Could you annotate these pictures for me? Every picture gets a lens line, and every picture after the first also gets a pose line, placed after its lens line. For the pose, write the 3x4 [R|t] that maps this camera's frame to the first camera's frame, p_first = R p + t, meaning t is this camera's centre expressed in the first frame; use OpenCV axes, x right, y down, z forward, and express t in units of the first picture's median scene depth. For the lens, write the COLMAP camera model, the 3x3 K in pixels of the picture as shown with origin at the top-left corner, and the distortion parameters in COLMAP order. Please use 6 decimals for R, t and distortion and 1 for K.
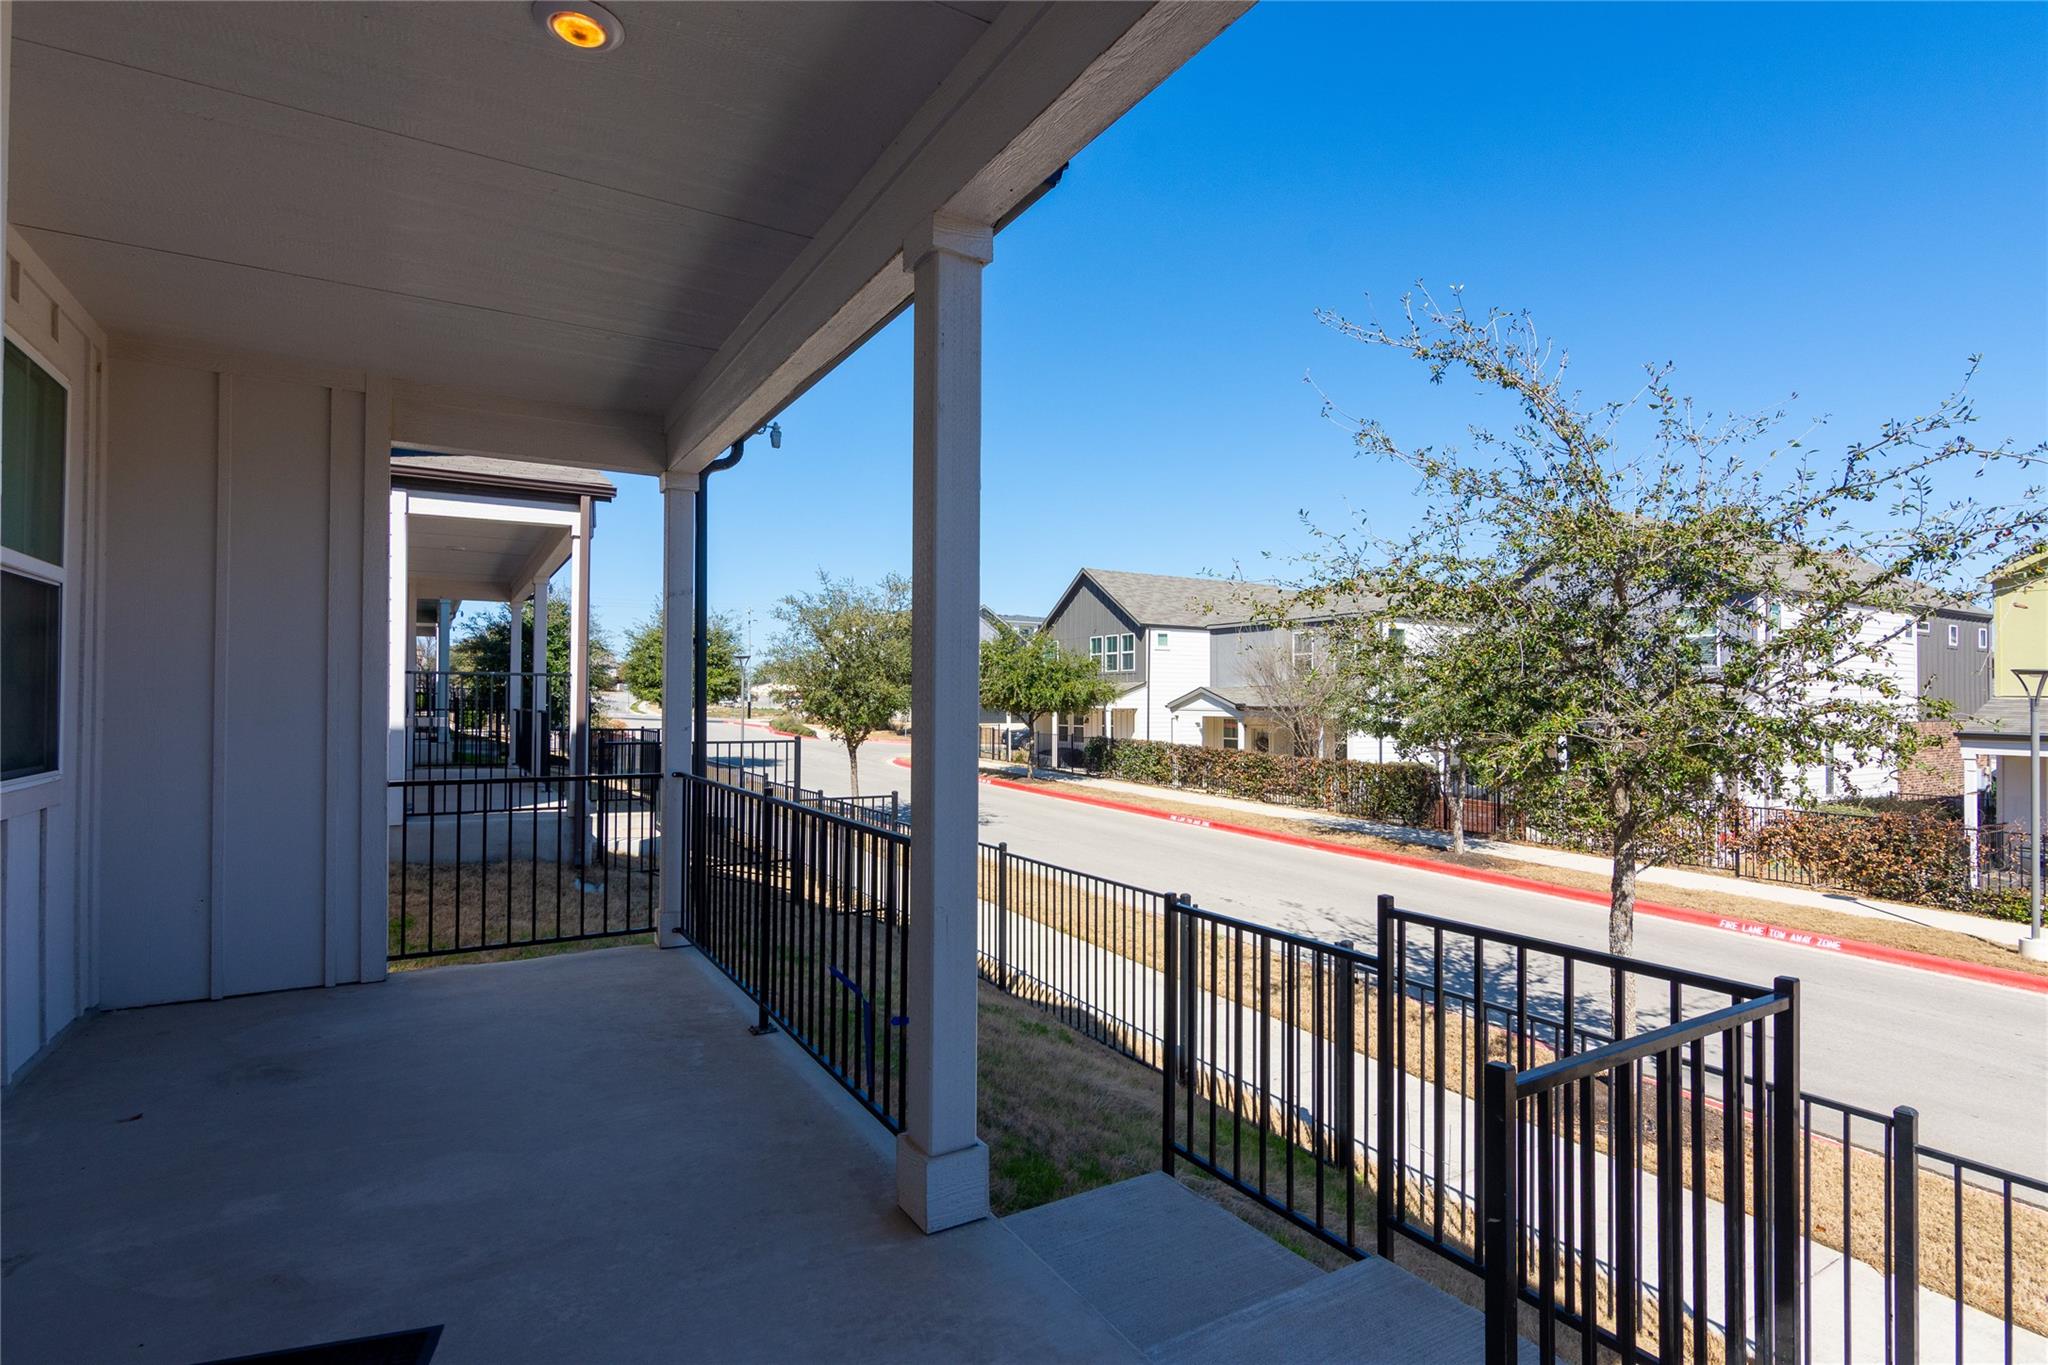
lens RADIAL K [[999.2, 0, 1001.5], [0, 999.2, 685.0], [0, 0, 1]] dist [0.005685, 0.001462]
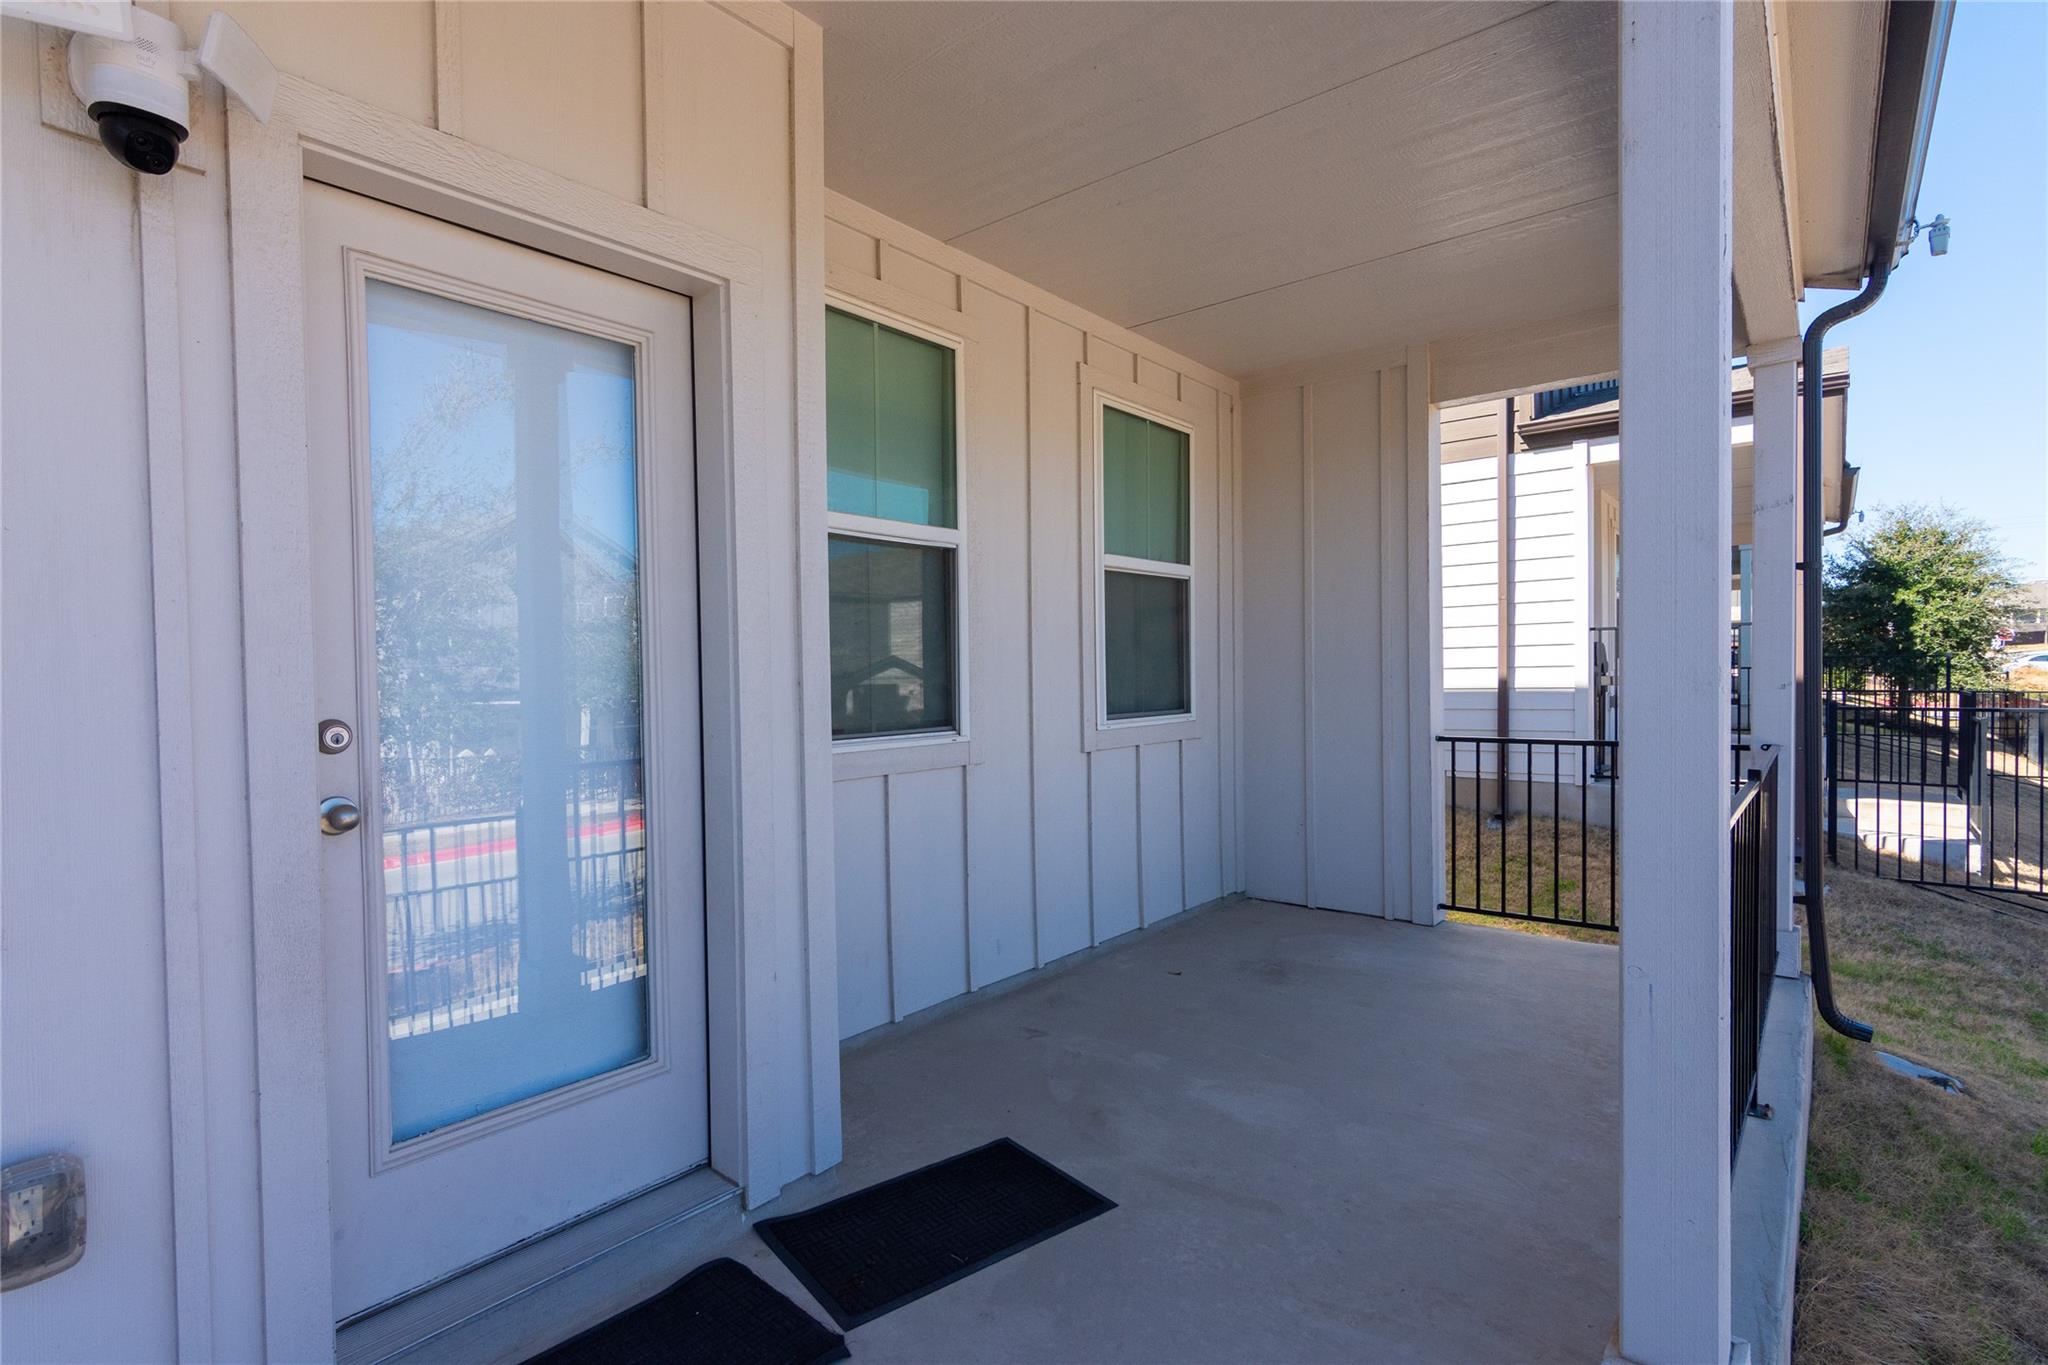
lens RADIAL K [[999.2, 0, 1011.4], [0, 999.2, 696.8], [0, 0, 1]] dist [0.005685, 0.001462]
pose [[0.356479, 0.014772, -0.934187, 0.246780], [0.032350, 0.999080, 0.028143, 0.014923], [0.933743, -0.040253, 0.355673, 0.279738]]
